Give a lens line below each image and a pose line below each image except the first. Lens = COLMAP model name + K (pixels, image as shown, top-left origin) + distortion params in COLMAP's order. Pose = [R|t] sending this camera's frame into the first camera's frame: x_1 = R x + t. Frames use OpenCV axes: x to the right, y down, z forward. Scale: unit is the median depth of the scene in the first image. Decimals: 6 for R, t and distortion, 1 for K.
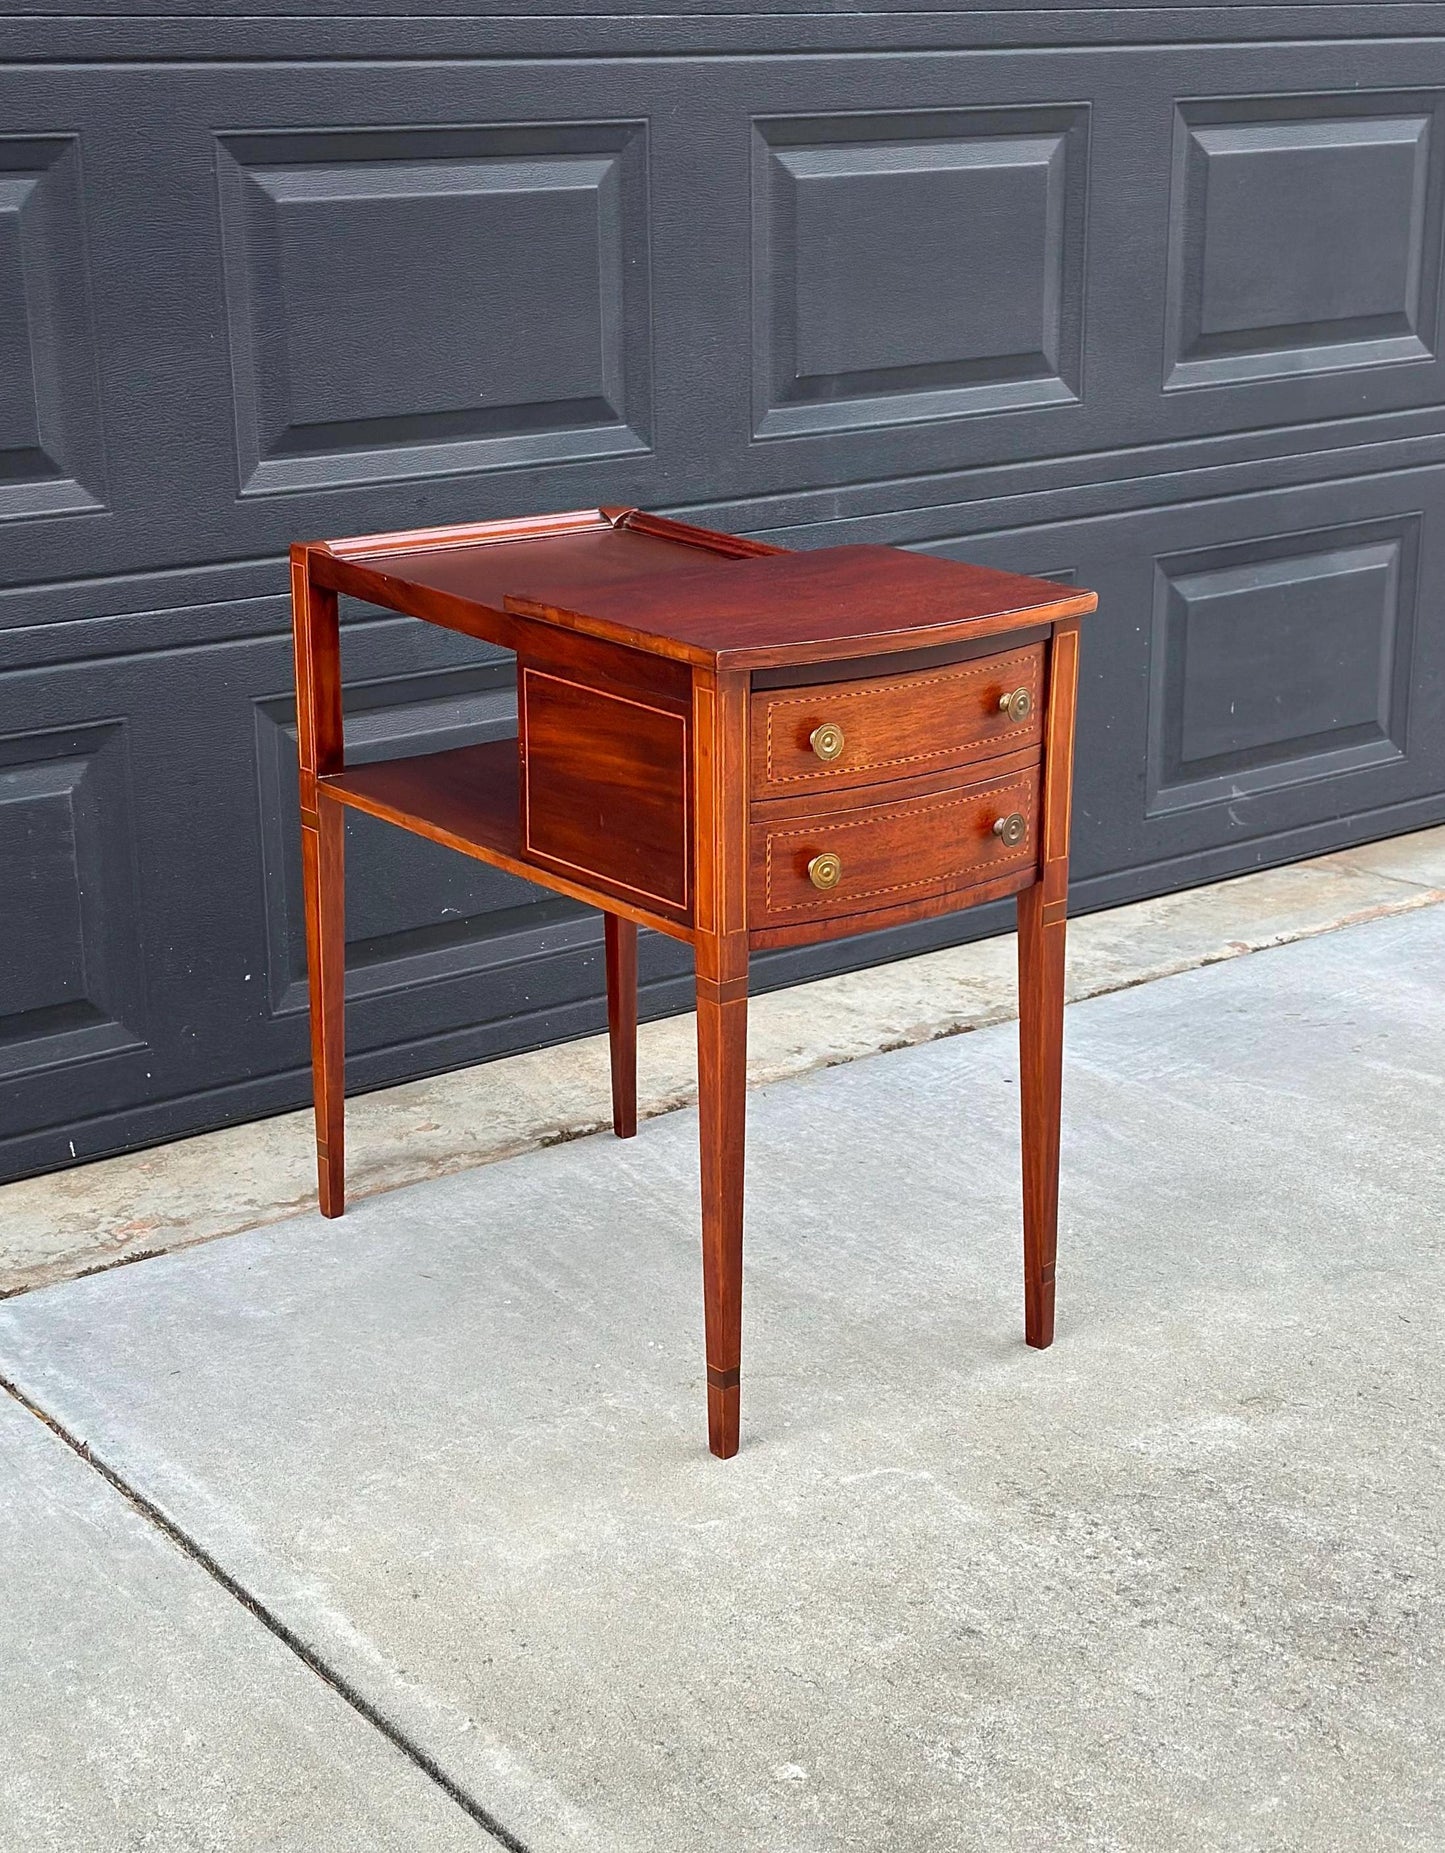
lens RADIAL K [[2934.1, 0, 719.4], [0, 2934.1, 950.4], [0, 0, 1]] dist [0.160191, -0.048898]
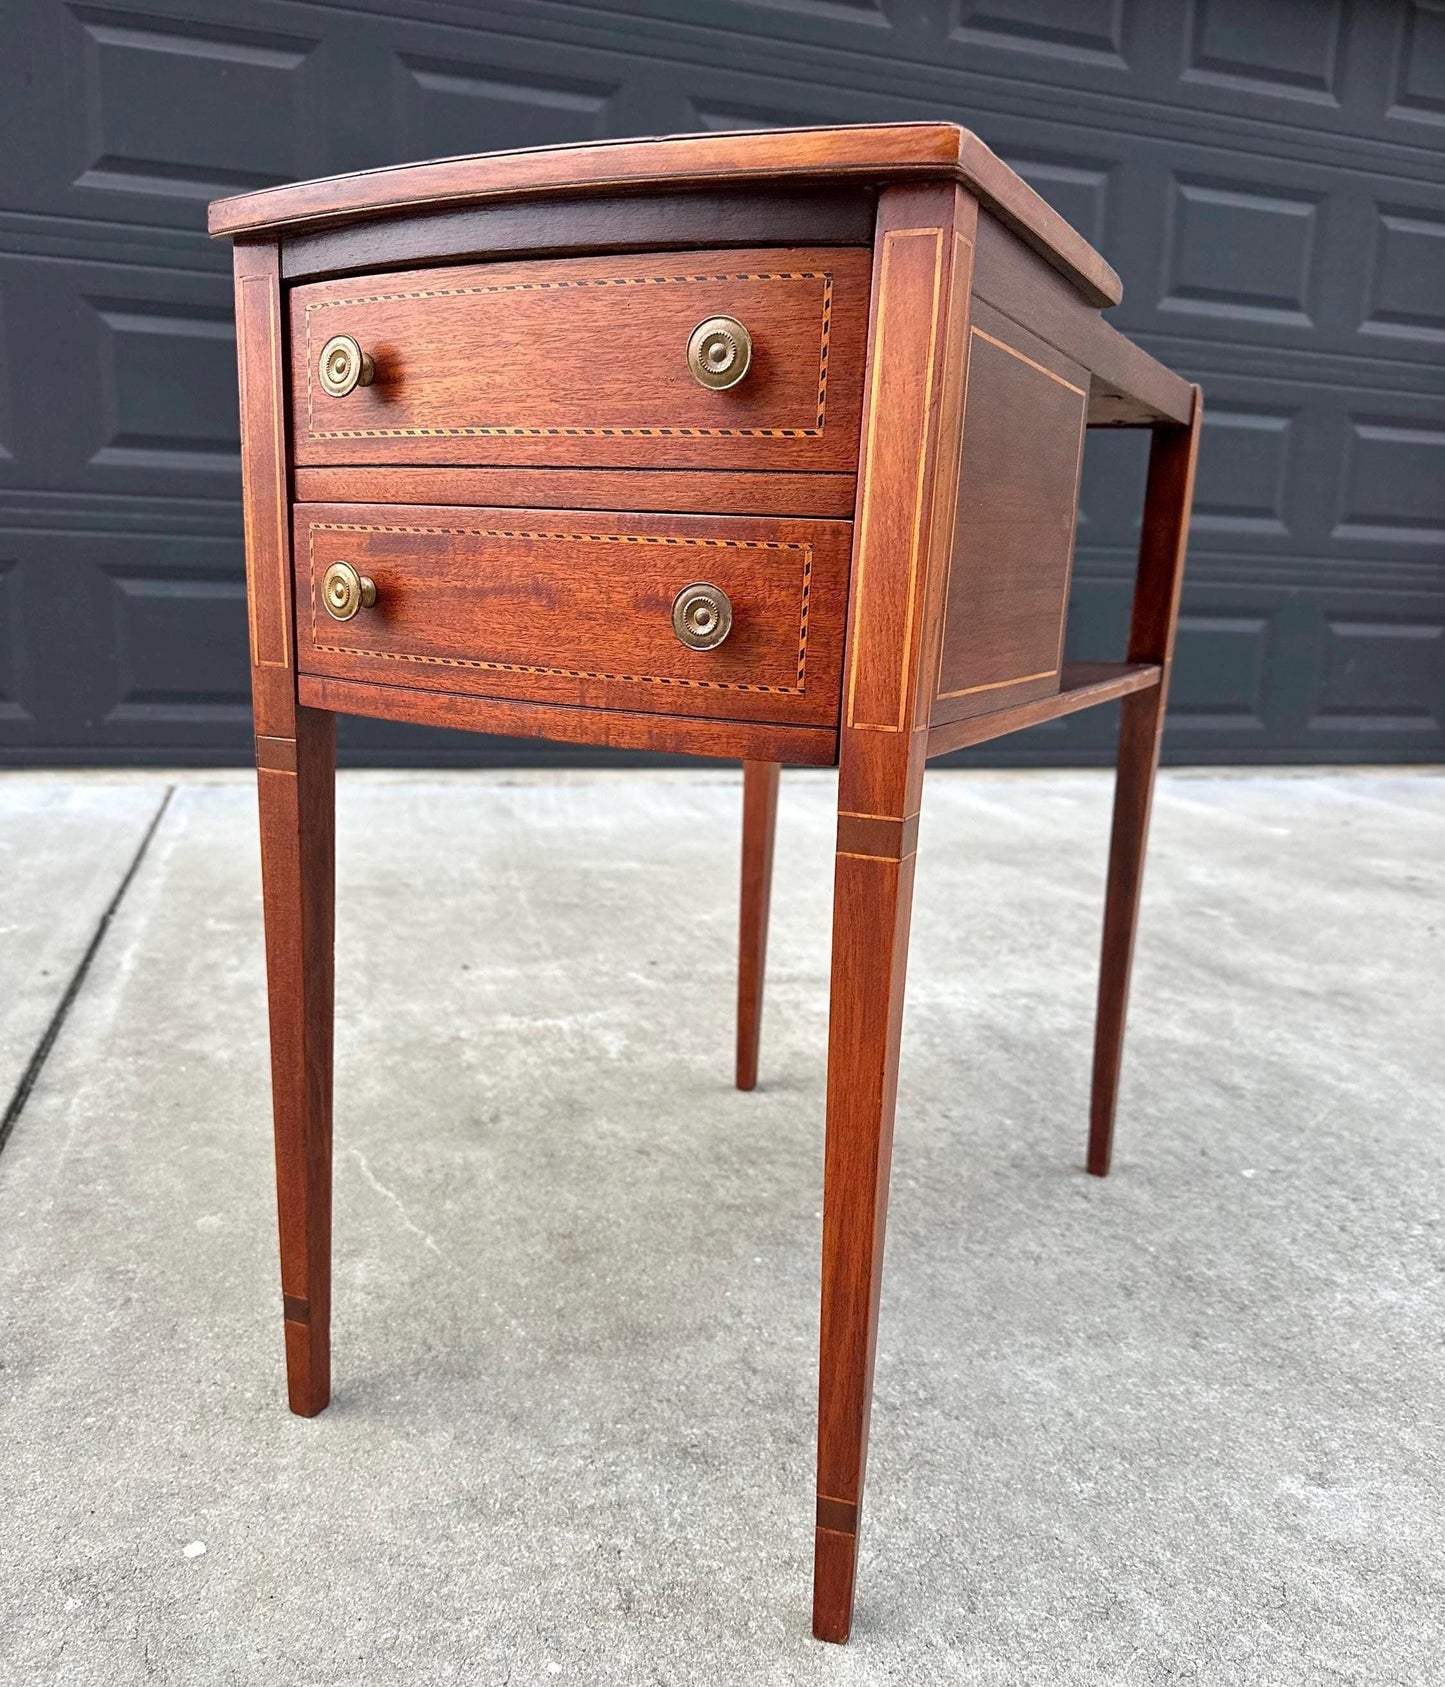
lens RADIAL K [[1329.6, 0, 723.4], [0, 1329.6, 921.9], [0, 0, 1]] dist [0.095747, -0.115638]
pose [[0.418485, 0.233970, -0.877570, 0.271253], [-0.326301, 0.940466, 0.095137, -0.011372], [0.847584, 0.246538, 0.469915, 0.758963]]
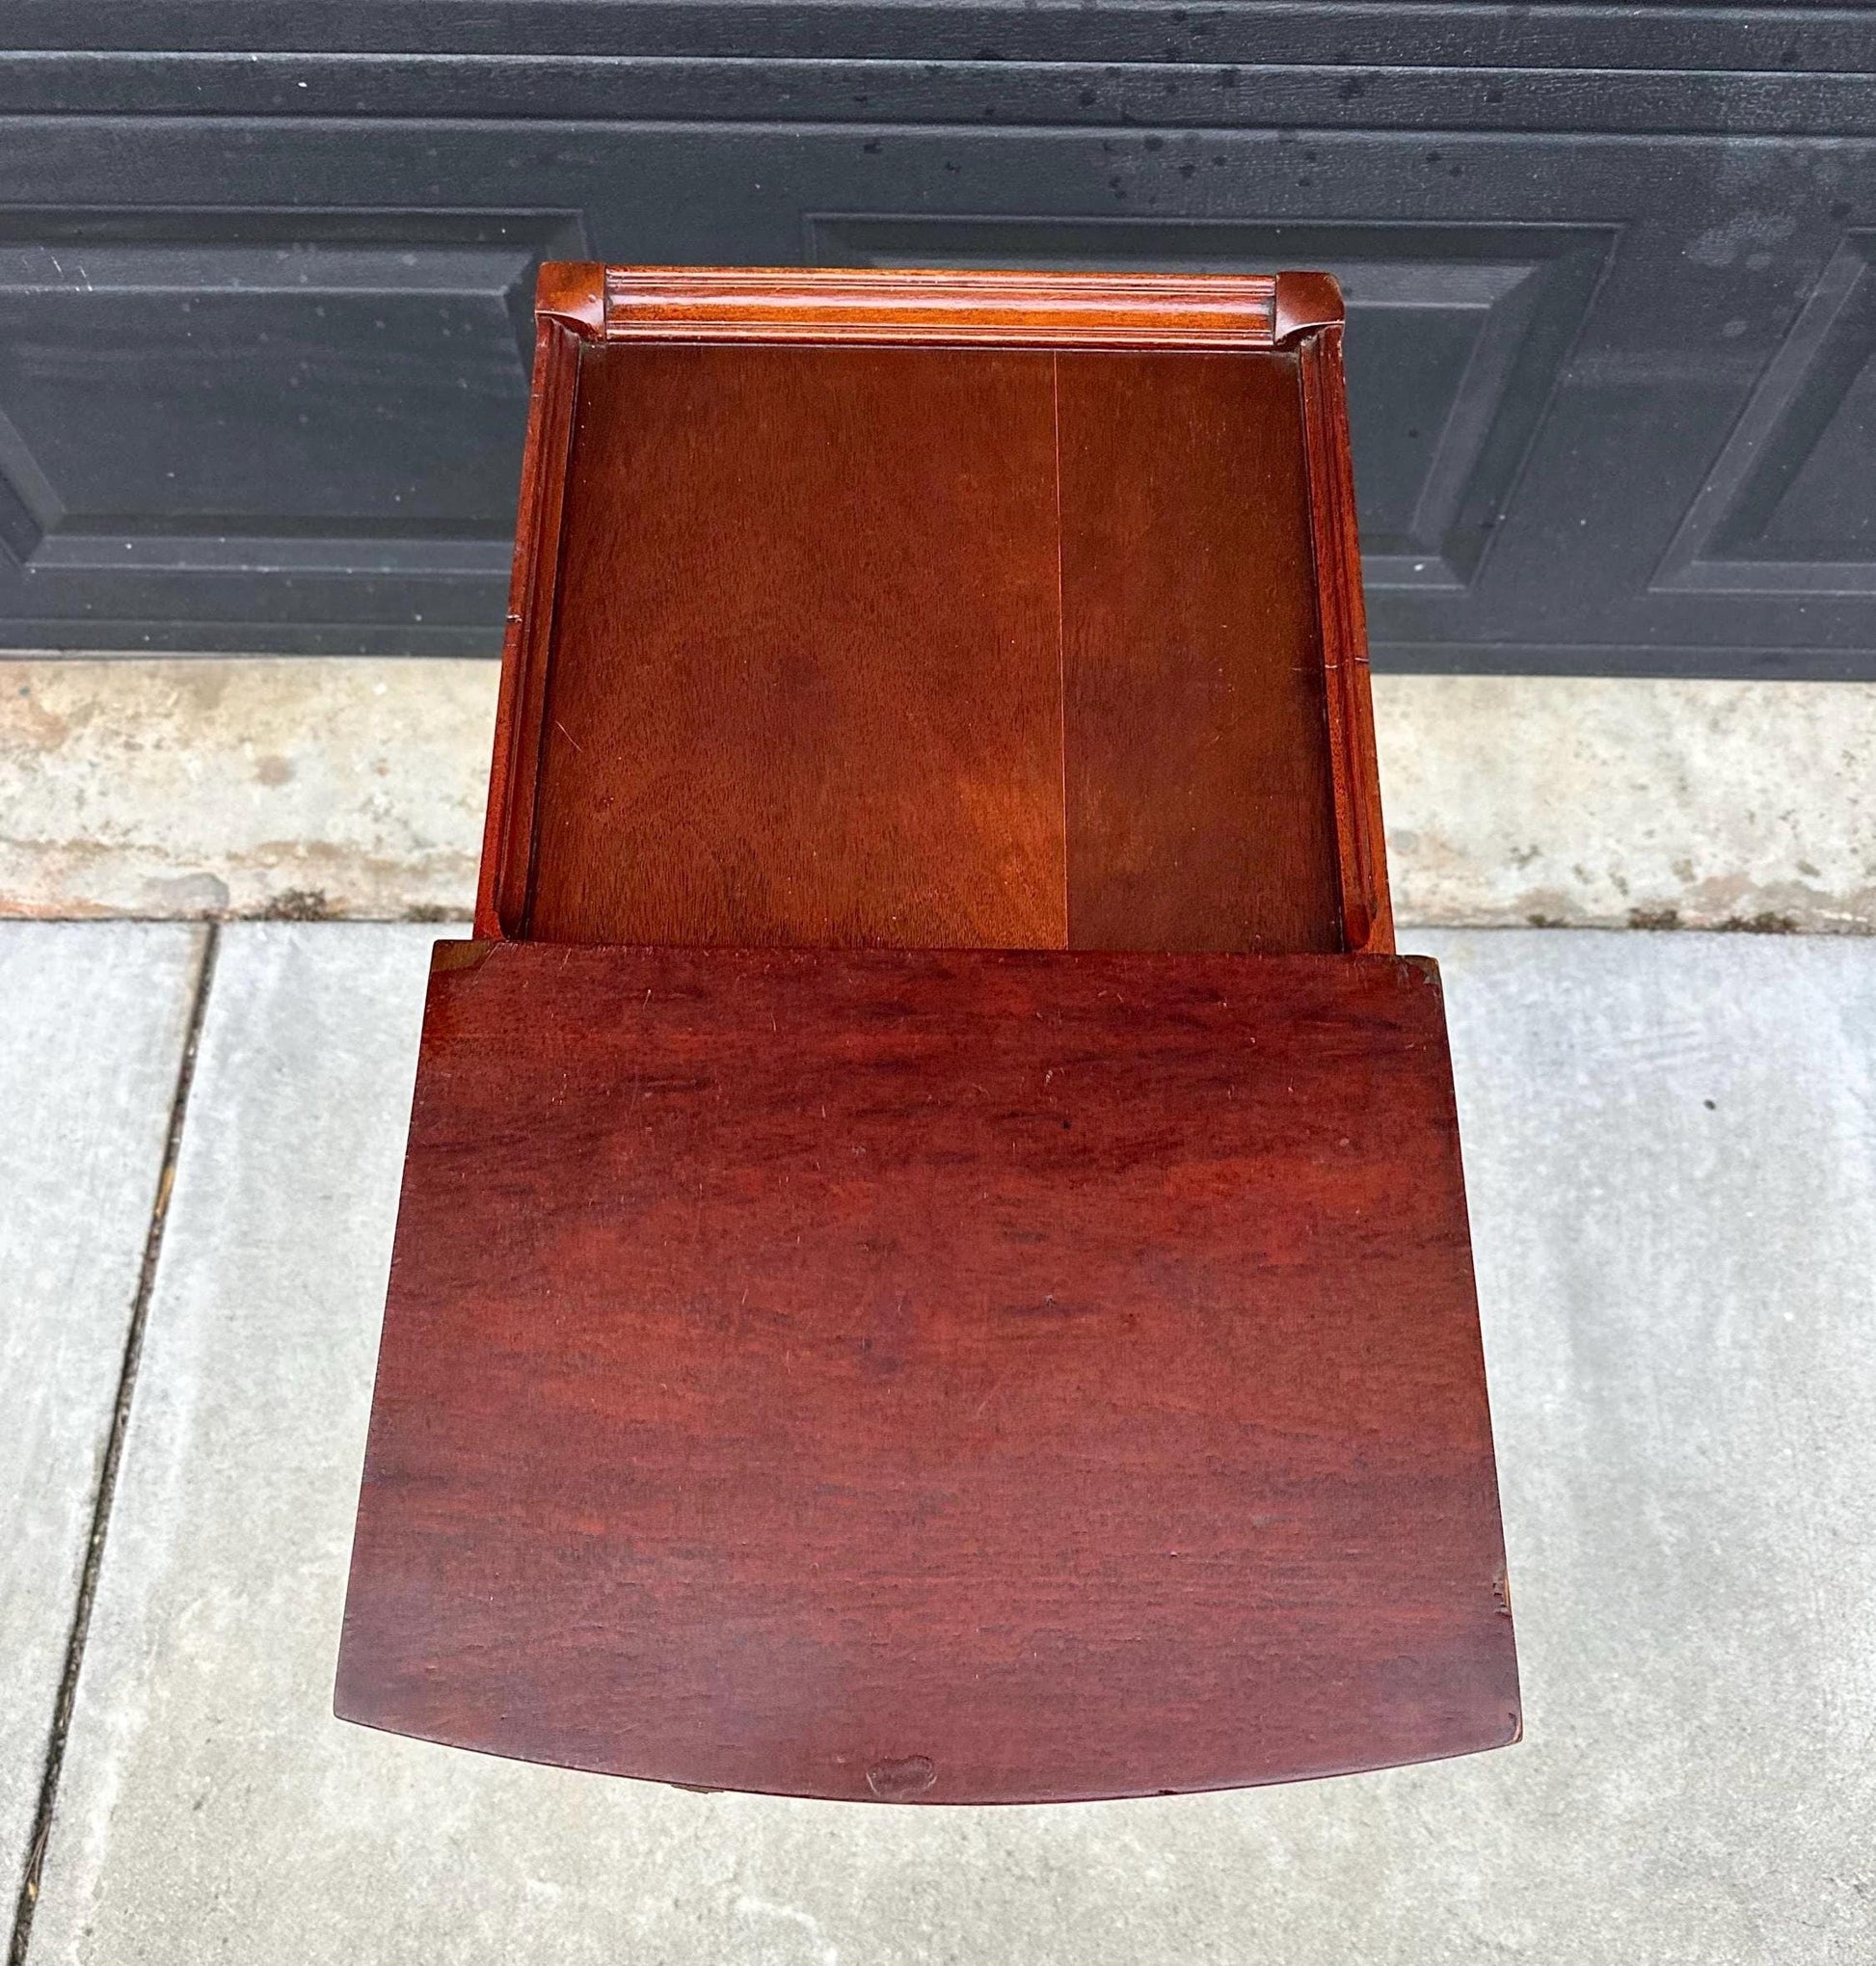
lens RADIAL K [[1786.3, 0, 938.7], [0, 1786.3, 1152.2], [0, 0, 1]] dist [0.038458, -0.063301]
pose [[0.784410, 0.580201, -0.219241, 0.061042], [-0.197999, 0.569223, 0.797986, -0.291298], [0.587790, -0.582539, 0.561384, 0.726170]]
